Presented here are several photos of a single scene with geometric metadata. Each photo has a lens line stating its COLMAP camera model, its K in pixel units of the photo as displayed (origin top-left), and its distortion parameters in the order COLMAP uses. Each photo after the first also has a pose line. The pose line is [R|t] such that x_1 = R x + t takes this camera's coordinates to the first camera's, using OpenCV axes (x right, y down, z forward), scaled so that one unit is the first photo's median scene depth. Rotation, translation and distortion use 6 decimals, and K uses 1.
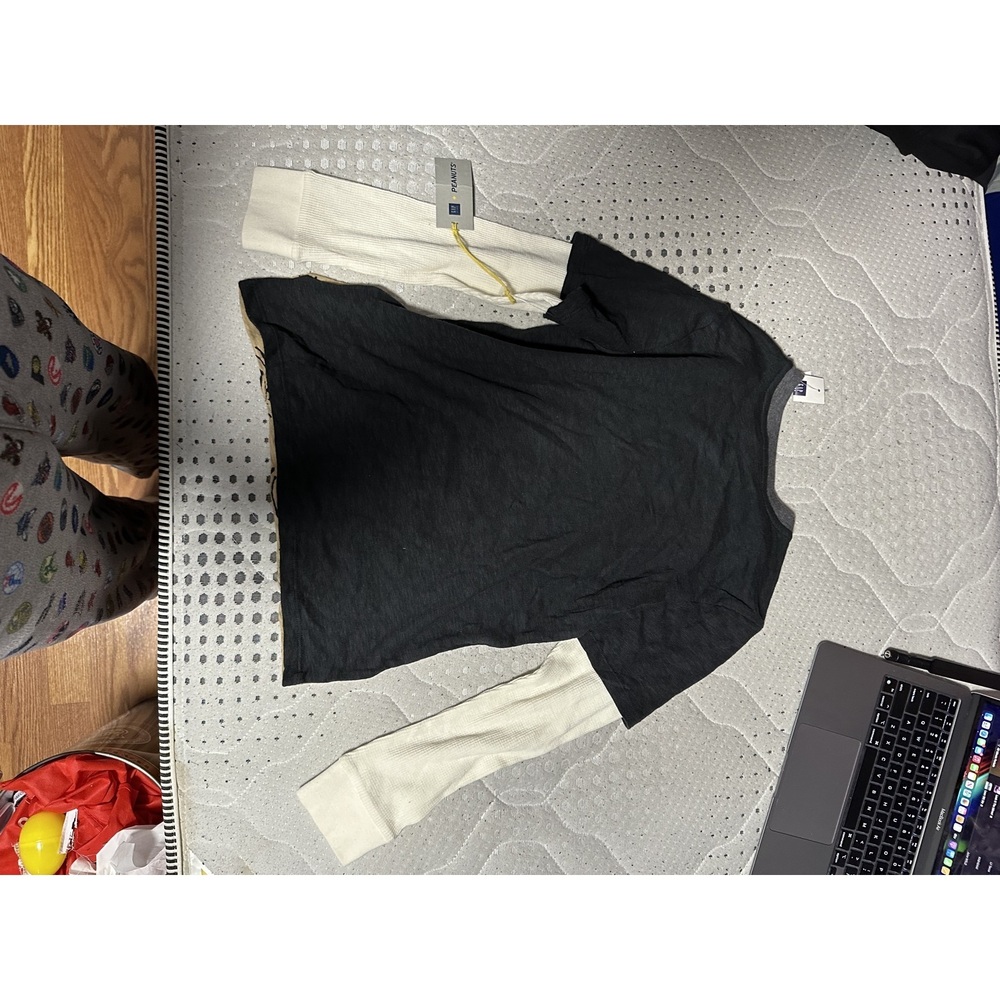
lens RADIAL K [[756.3, 0, 512.5], [0, 756.3, 507.2], [0, 0, 1]] dist [-0.020640, -0.001680]
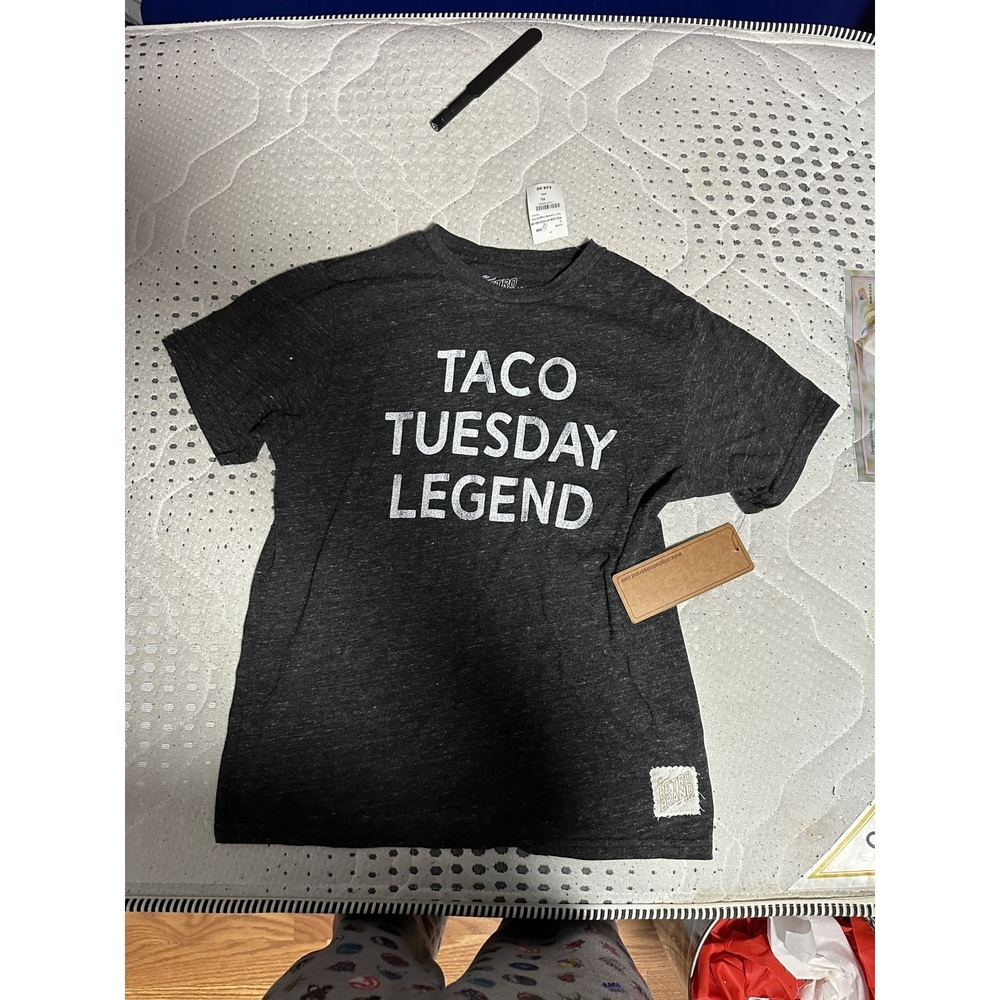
lens RADIAL K [[756.3, 0, 505.1], [0, 756.3, 499.1], [0, 0, 1]] dist [-0.020640, -0.001680]
pose [[0.032556, -0.999301, 0.018386, 0.027721], [0.999185, 0.032980, 0.023281, 0.057736], [-0.023872, 0.017613, 0.999560, 0.053421]]
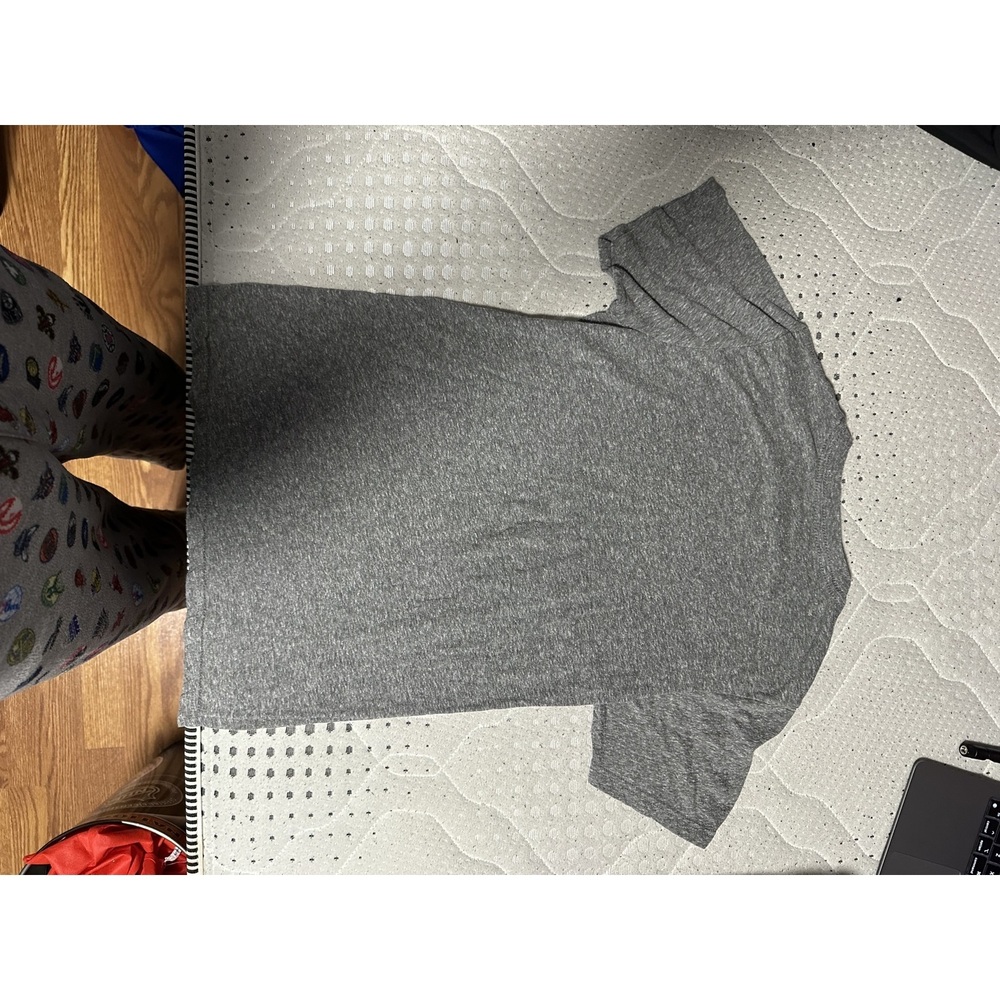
lens RADIAL K [[756.3, 0, 501.5], [0, 756.3, 505.8], [0, 0, 1]] dist [-0.020640, -0.001680]
pose [[0.997955, 0.015891, -0.061909, -0.028902], [-0.014614, 0.999672, 0.021029, -0.131131], [0.062222, -0.020081, 0.997860, 0.098583]]
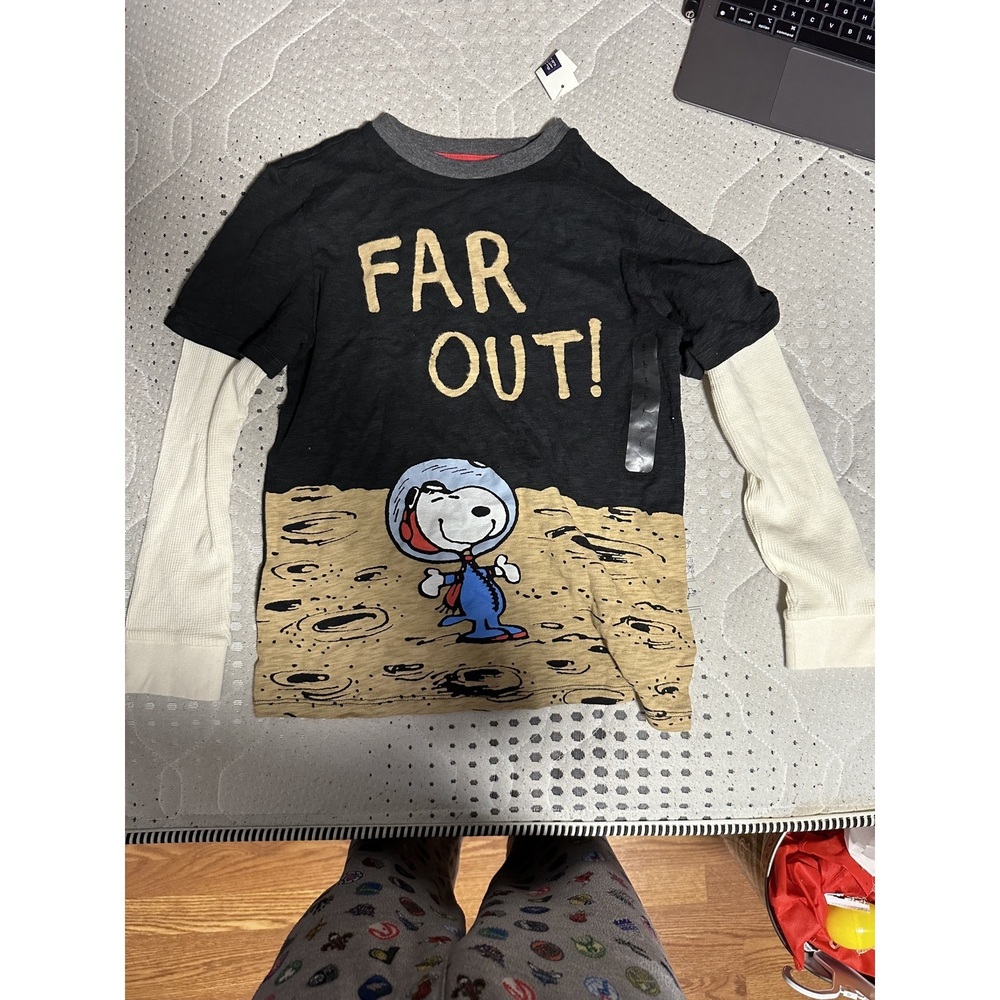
lens RADIAL K [[756.3, 0, 500.9], [0, 756.3, 506.6], [0, 0, 1]] dist [-0.020640, -0.001680]
pose [[-0.005466, -0.993411, -0.114473, 0.044063], [0.999924, -0.006693, 0.010341, -0.032201], [-0.011039, -0.114407, 0.993373, 0.098165]]
